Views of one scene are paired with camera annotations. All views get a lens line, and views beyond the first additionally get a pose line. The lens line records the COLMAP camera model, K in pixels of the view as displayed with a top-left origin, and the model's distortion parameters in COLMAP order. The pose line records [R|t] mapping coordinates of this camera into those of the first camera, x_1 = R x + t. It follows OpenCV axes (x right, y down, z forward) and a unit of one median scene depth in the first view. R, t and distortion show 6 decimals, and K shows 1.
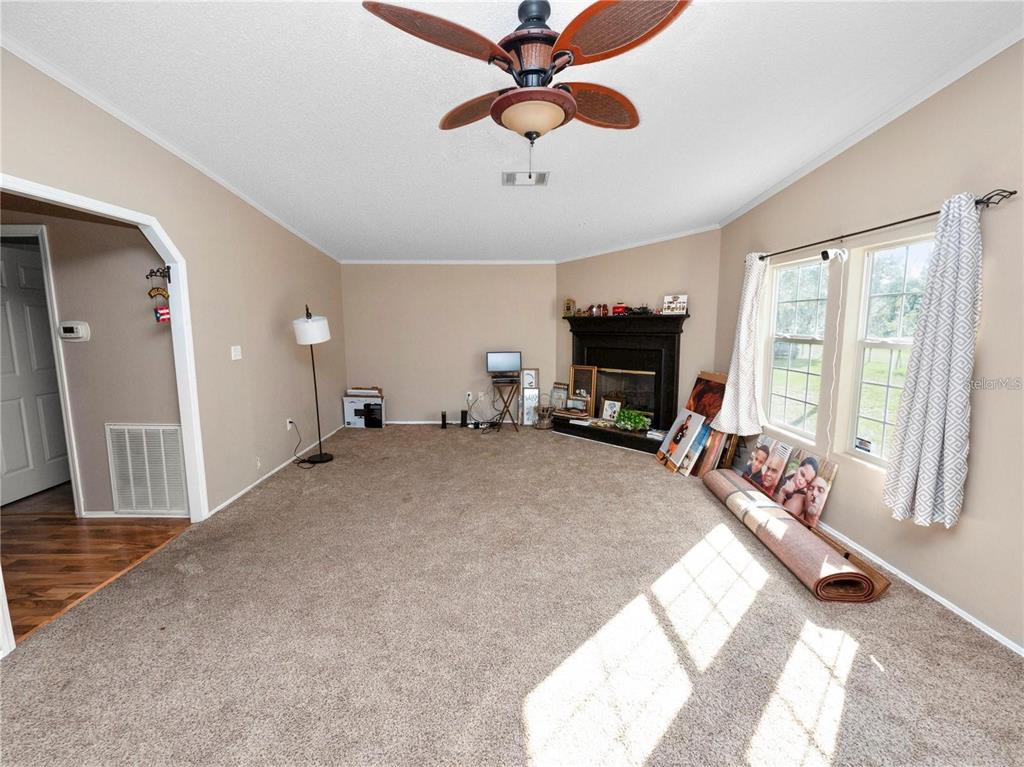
lens RADIAL K [[429.1, 0, 507.2], [0, 429.1, 381.1], [0, 0, 1]] dist [-0.008541, 0.000449]
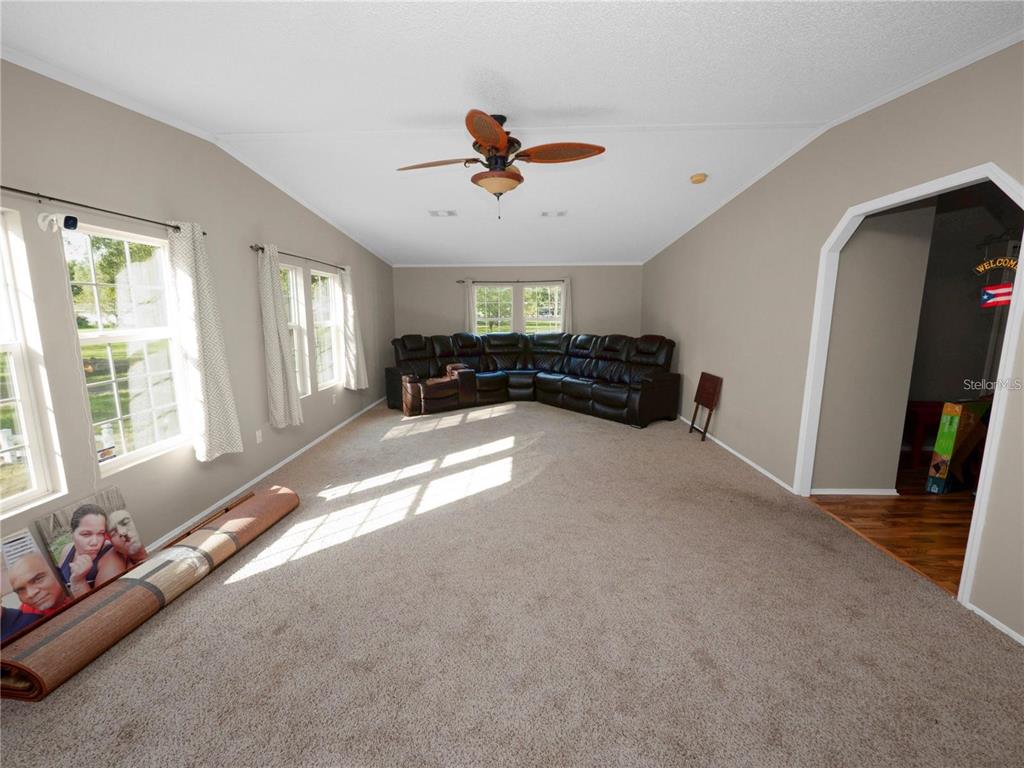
lens RADIAL K [[429.1, 0, 507.2], [0, 429.1, 381.6], [0, 0, 1]] dist [-0.008541, 0.000449]
pose [[-0.999071, 0.001883, 0.043056, -0.025659], [0.014462, 0.955767, 0.293770, -0.224749], [-0.040599, 0.294119, -0.954906, 1.643809]]
